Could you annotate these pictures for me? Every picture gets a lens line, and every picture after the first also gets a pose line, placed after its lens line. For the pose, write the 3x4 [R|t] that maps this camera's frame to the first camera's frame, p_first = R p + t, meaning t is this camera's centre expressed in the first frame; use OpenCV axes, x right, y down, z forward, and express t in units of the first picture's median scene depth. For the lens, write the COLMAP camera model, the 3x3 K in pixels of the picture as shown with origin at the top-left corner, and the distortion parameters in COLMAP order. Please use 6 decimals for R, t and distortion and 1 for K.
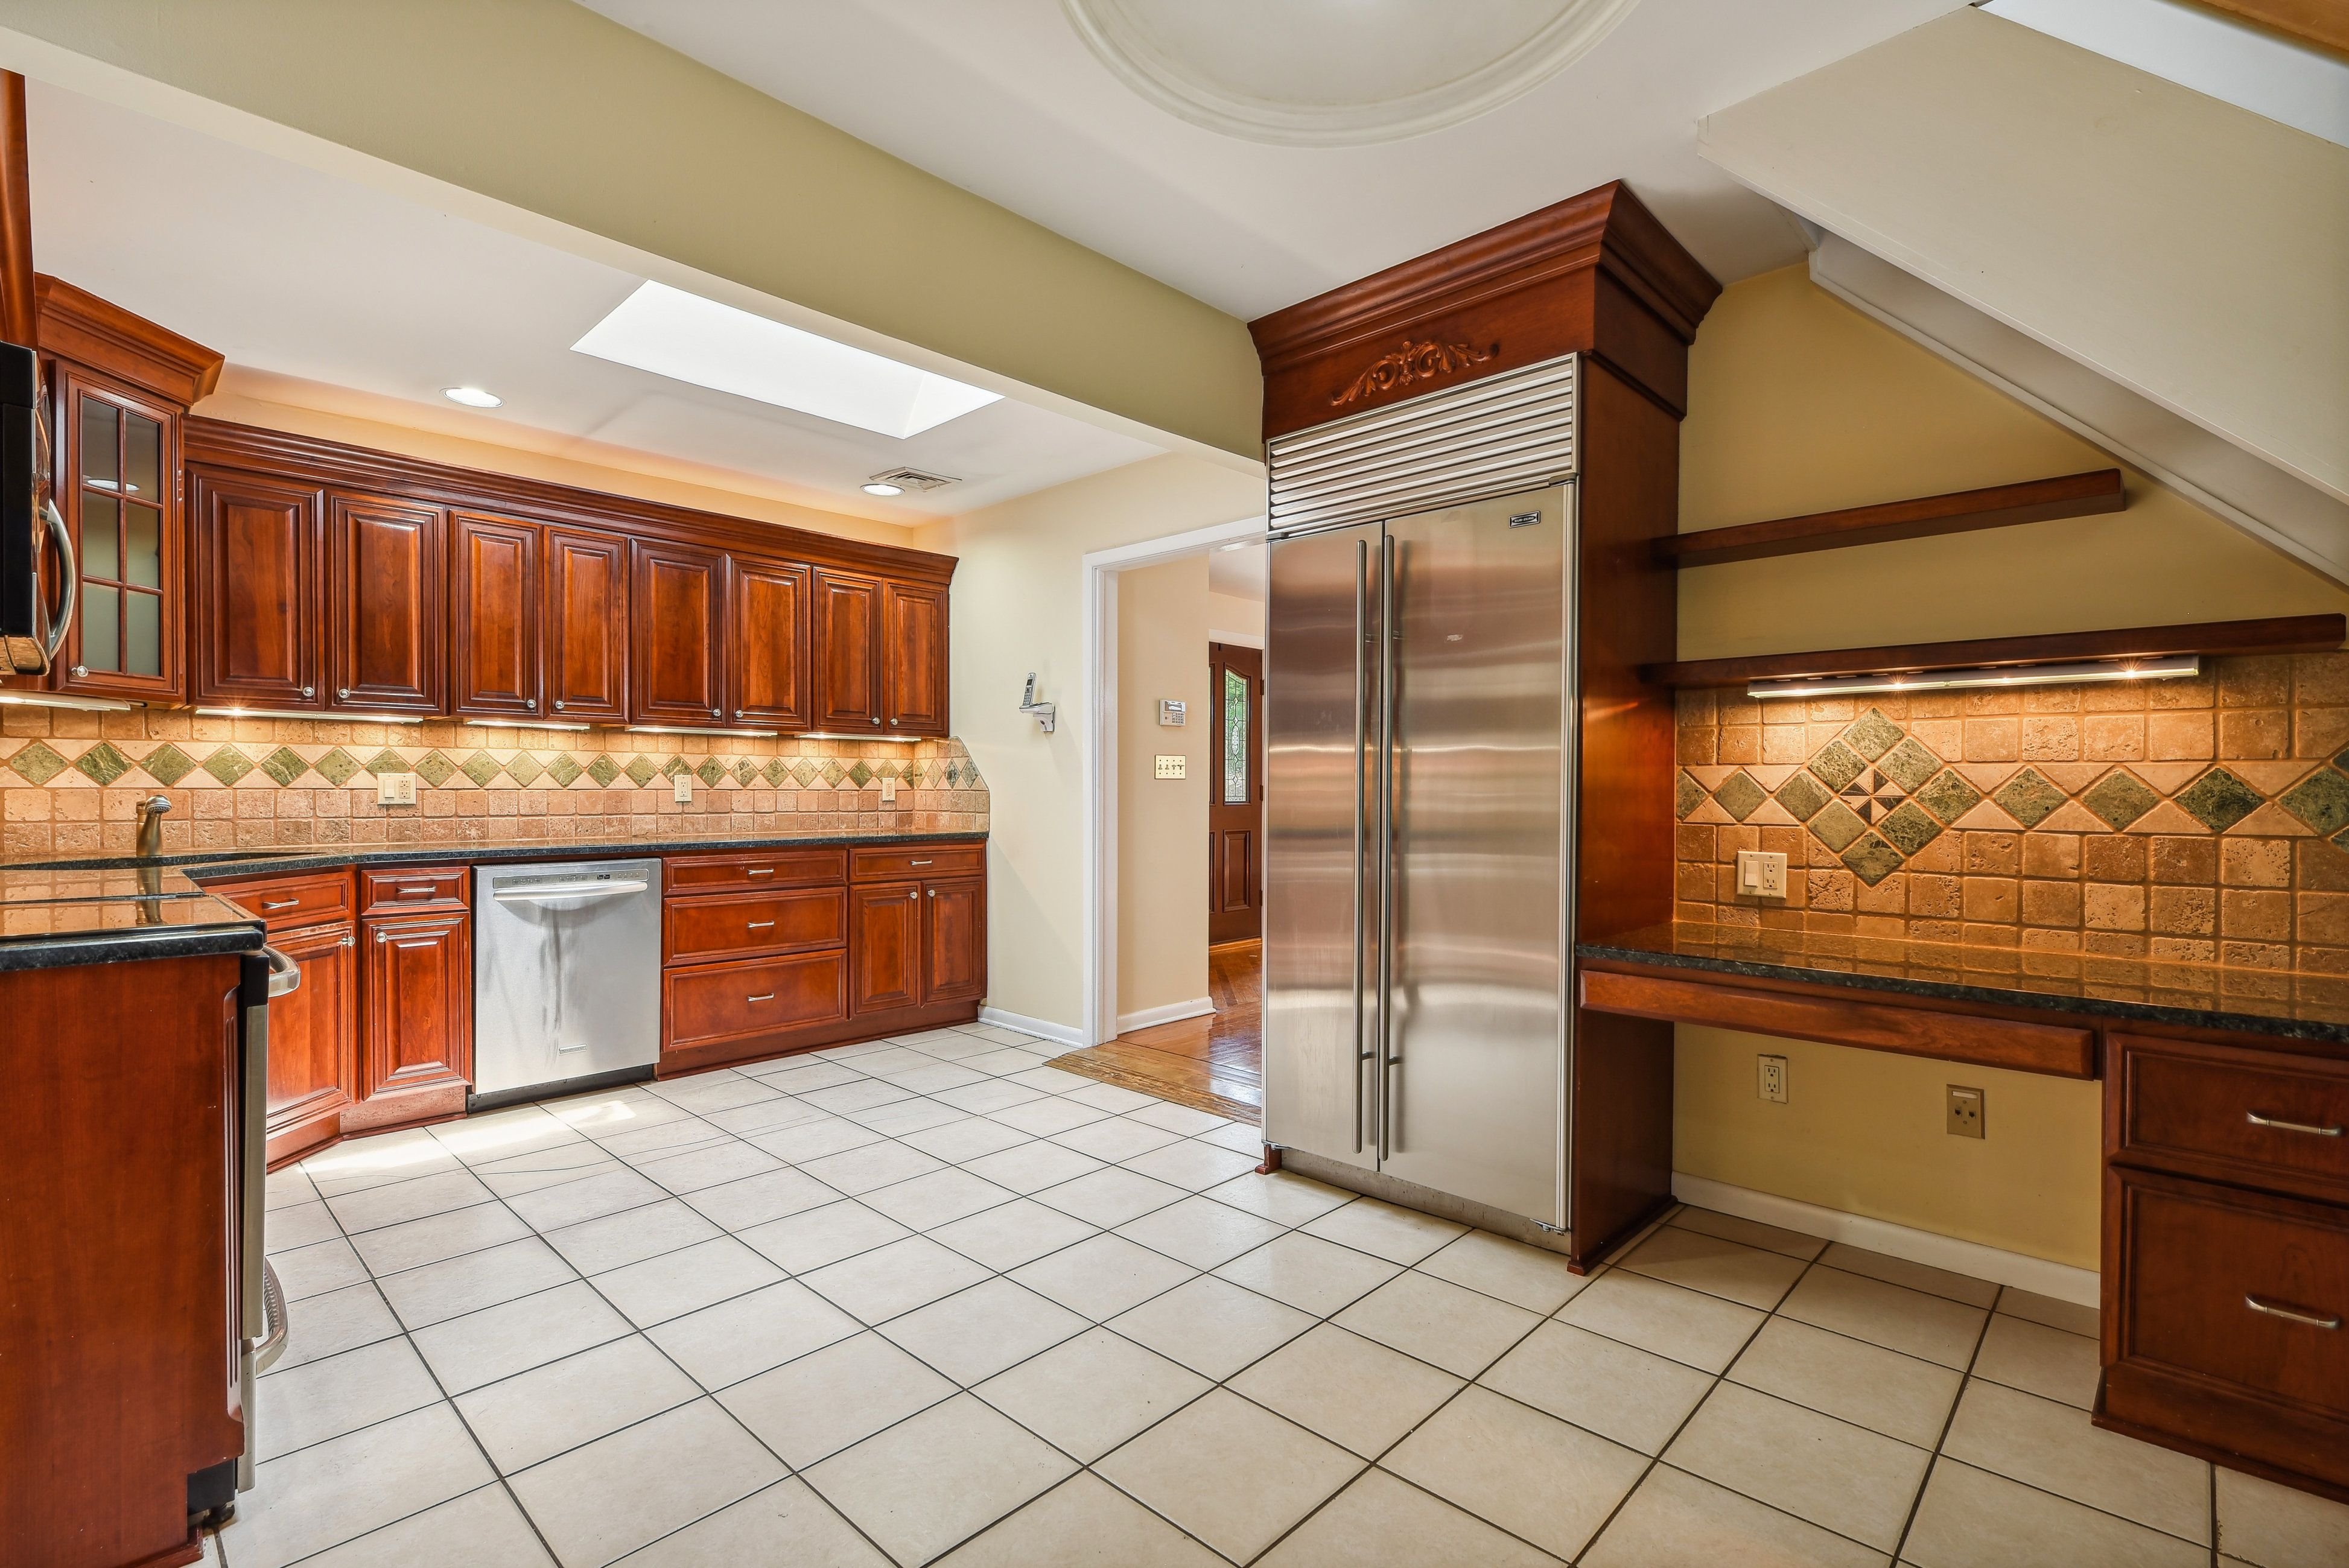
lens RADIAL K [[1078.3, 0, 1168.0], [0, 1078.3, 795.6], [0, 0, 1]] dist [0.011282, -0.001054]
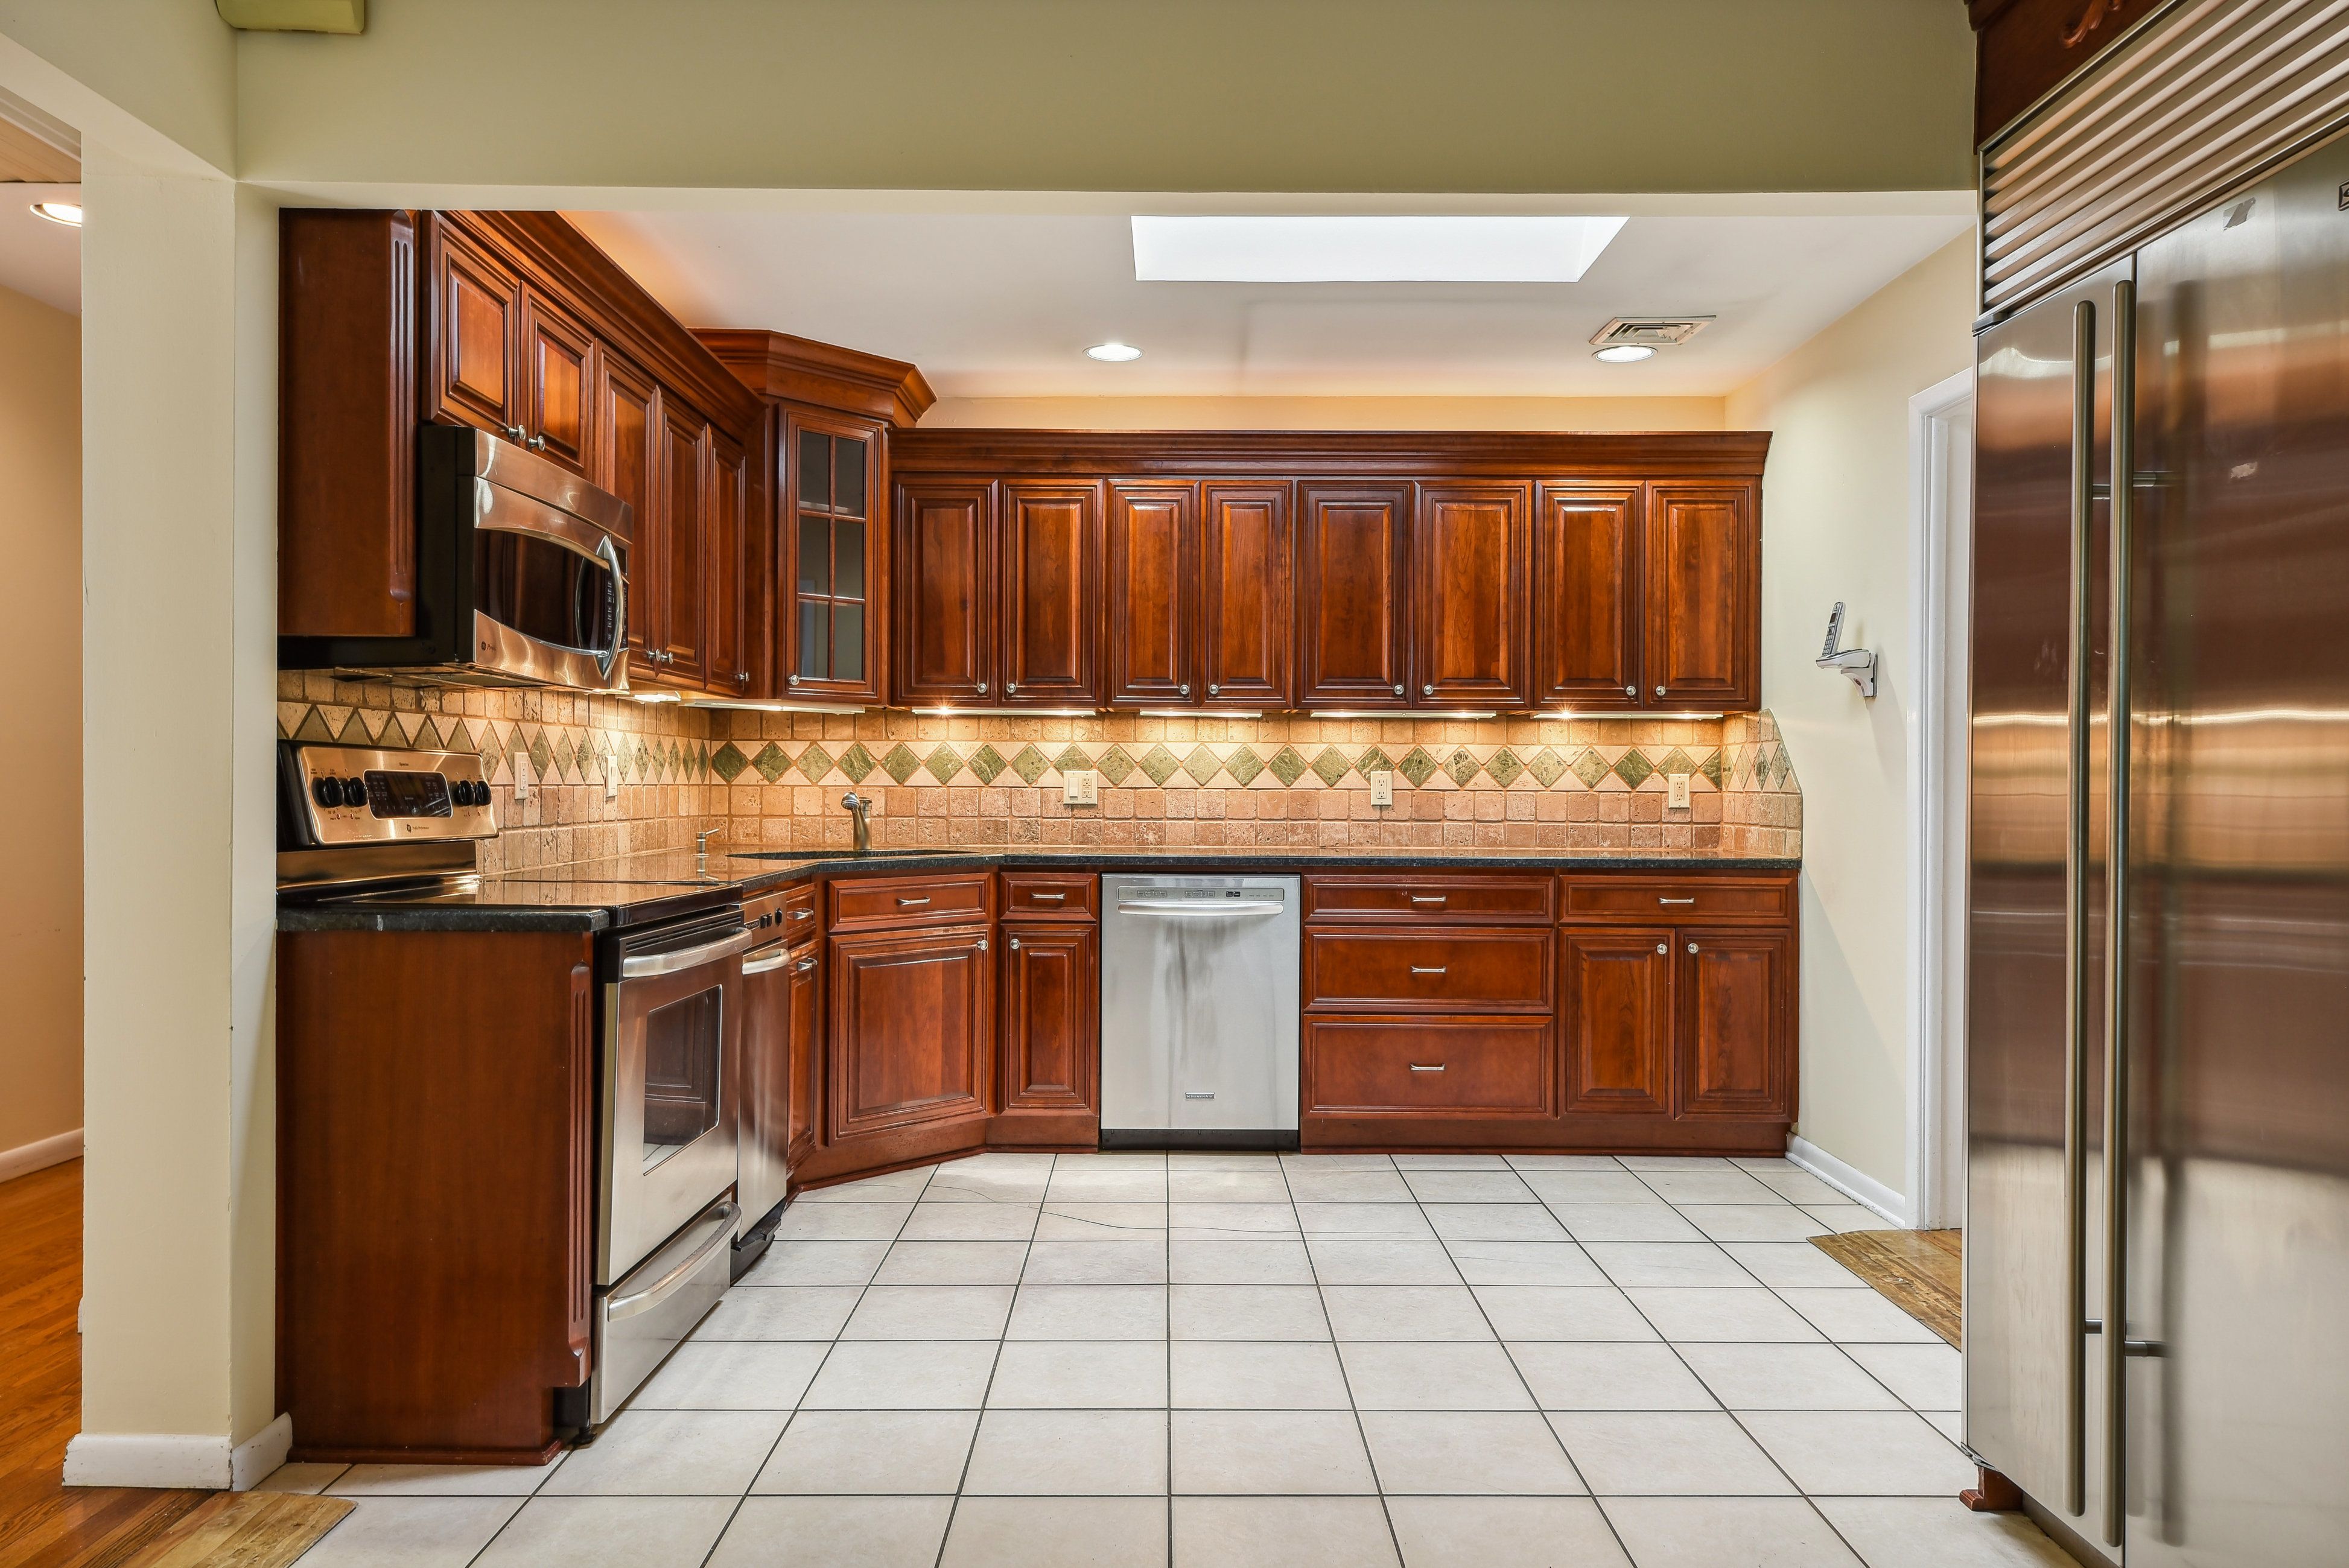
lens RADIAL K [[1542.7, 0, 1175.3], [0, 1542.7, 785.9], [0, 0, 1]] dist [0.023558, -0.008380]
pose [[0.696048, 0.002337, -0.717991, 0.296642], [-0.008917, 0.999946, -0.005389, -0.001259], [0.717940, 0.010153, 0.696031, 0.138943]]
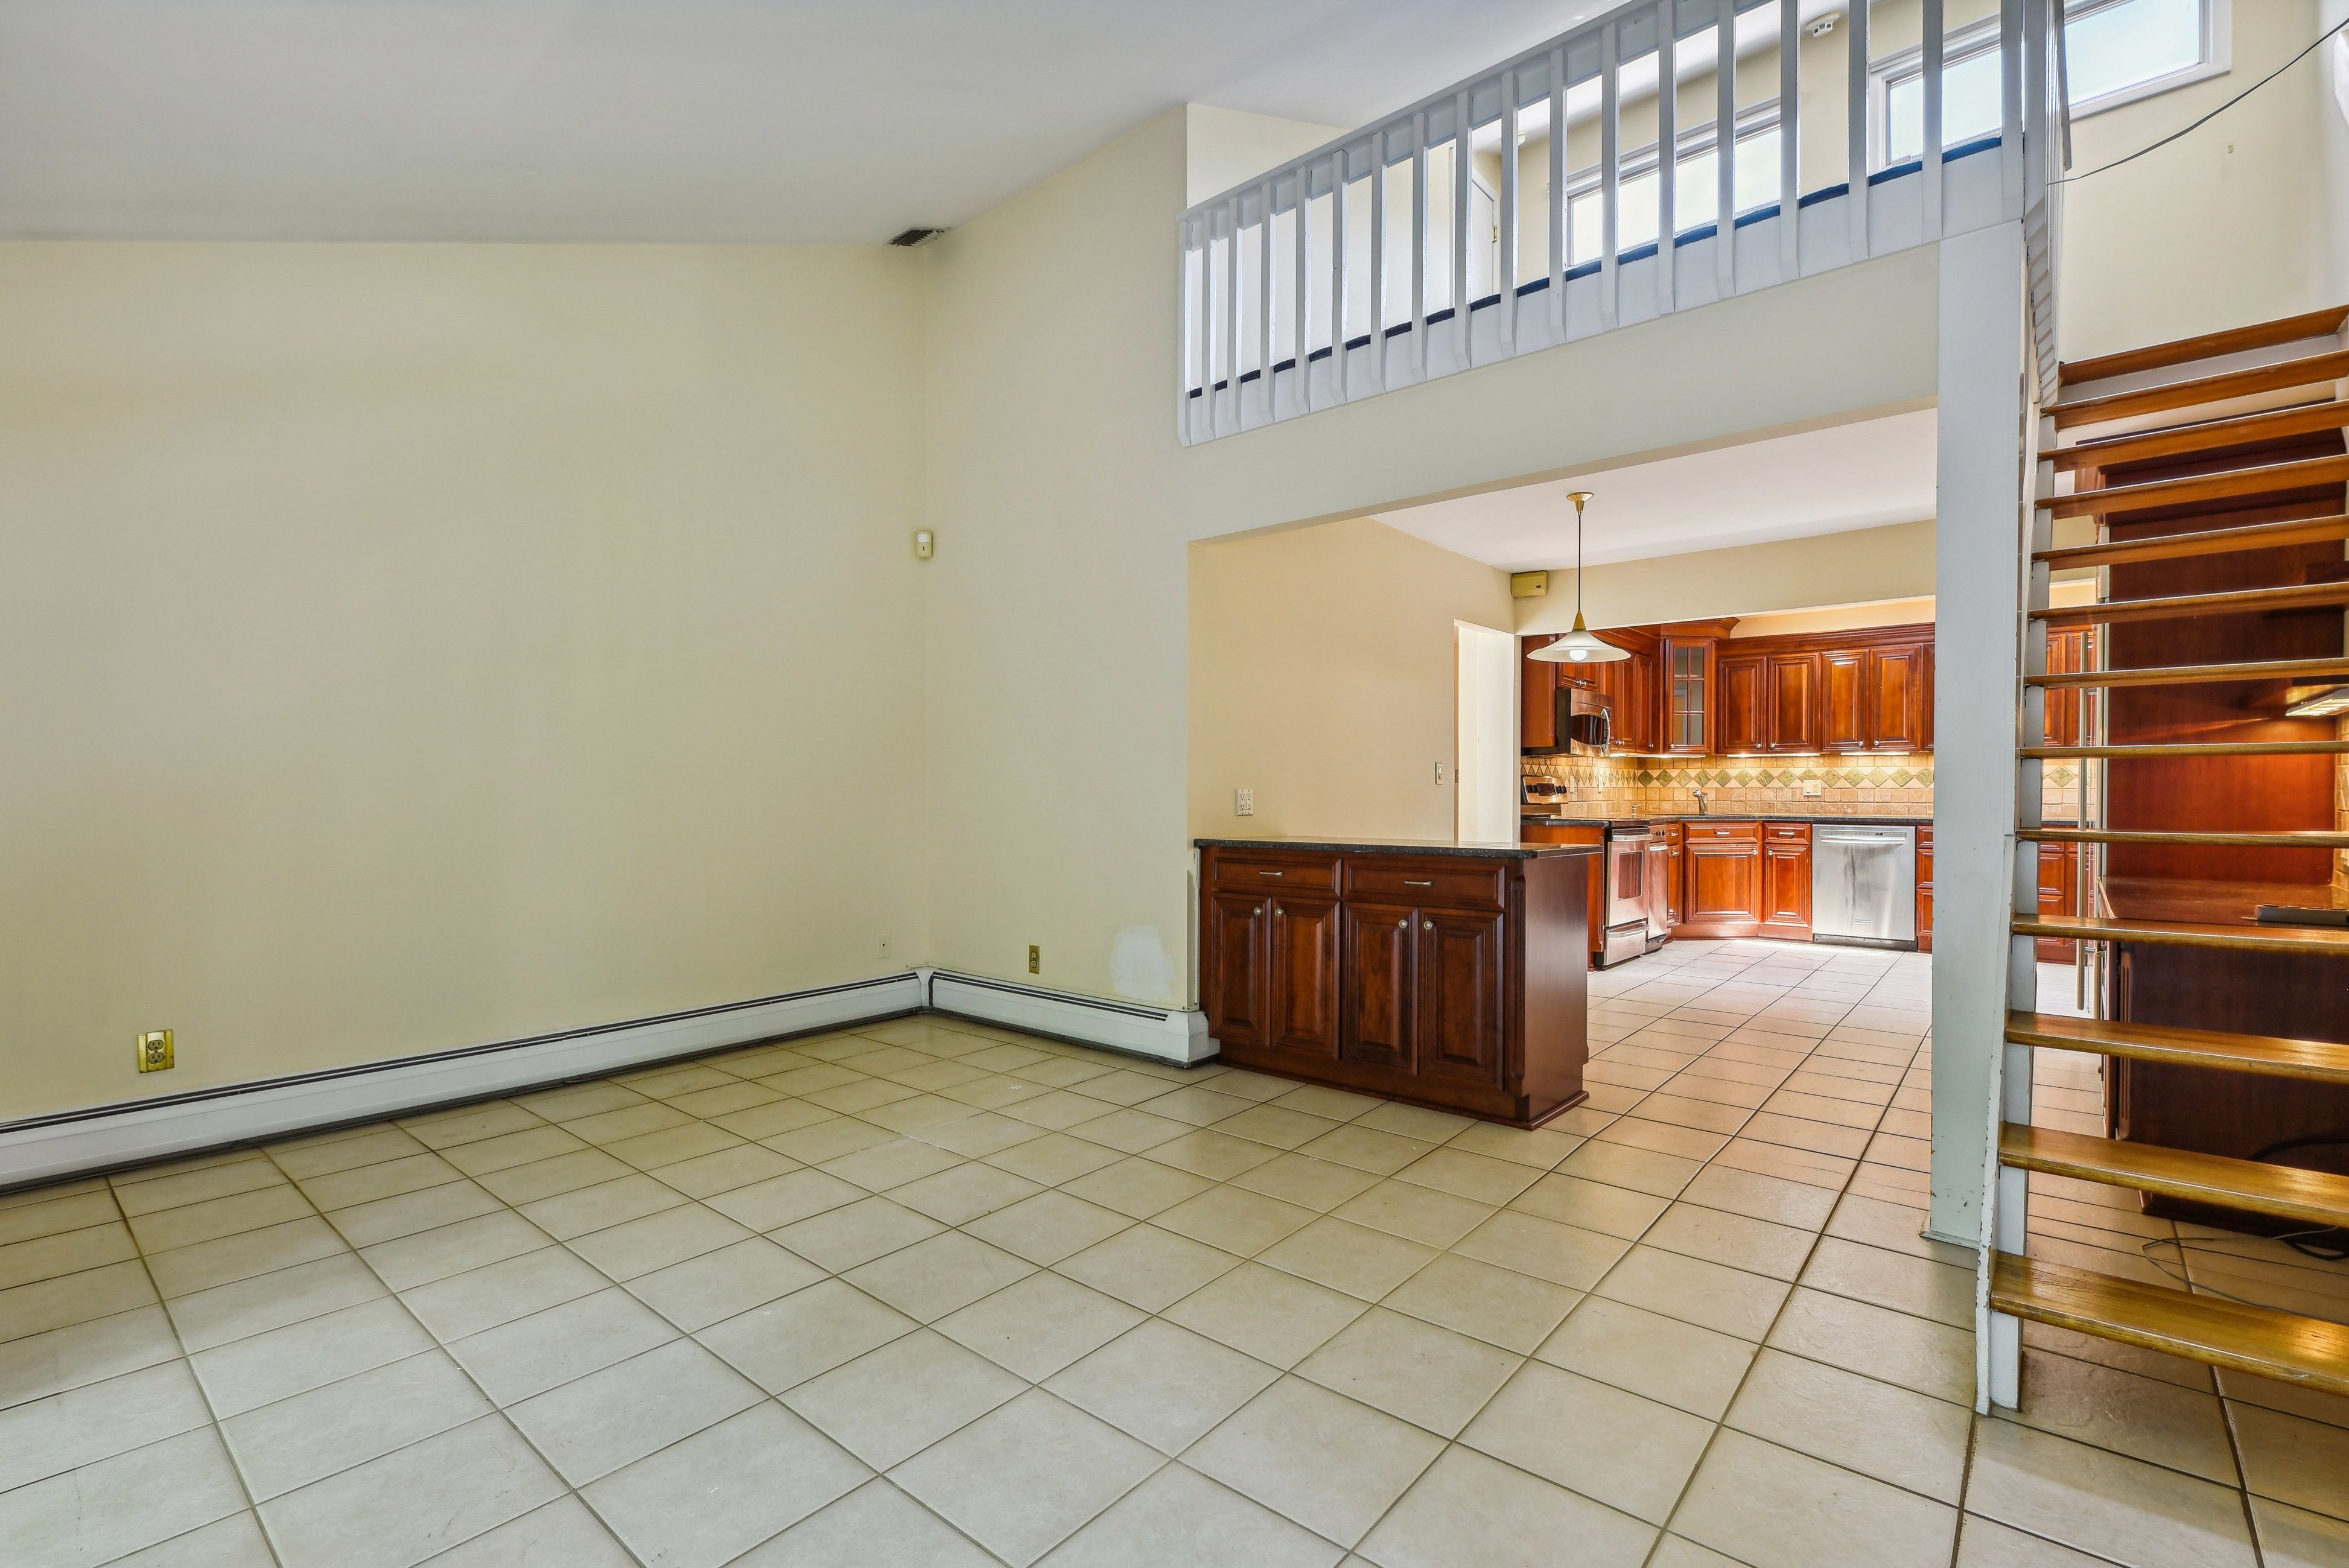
lens RADIAL K [[1078.3, 0, 1165.5], [0, 1078.3, 797.6], [0, 0, 1]] dist [0.011282, -0.001054]
pose [[0.067284, 0.005592, -0.997718, 1.275341], [-0.007100, 0.999962, 0.005125, 0.010447], [0.997709, 0.006739, 0.067322, -0.372698]]
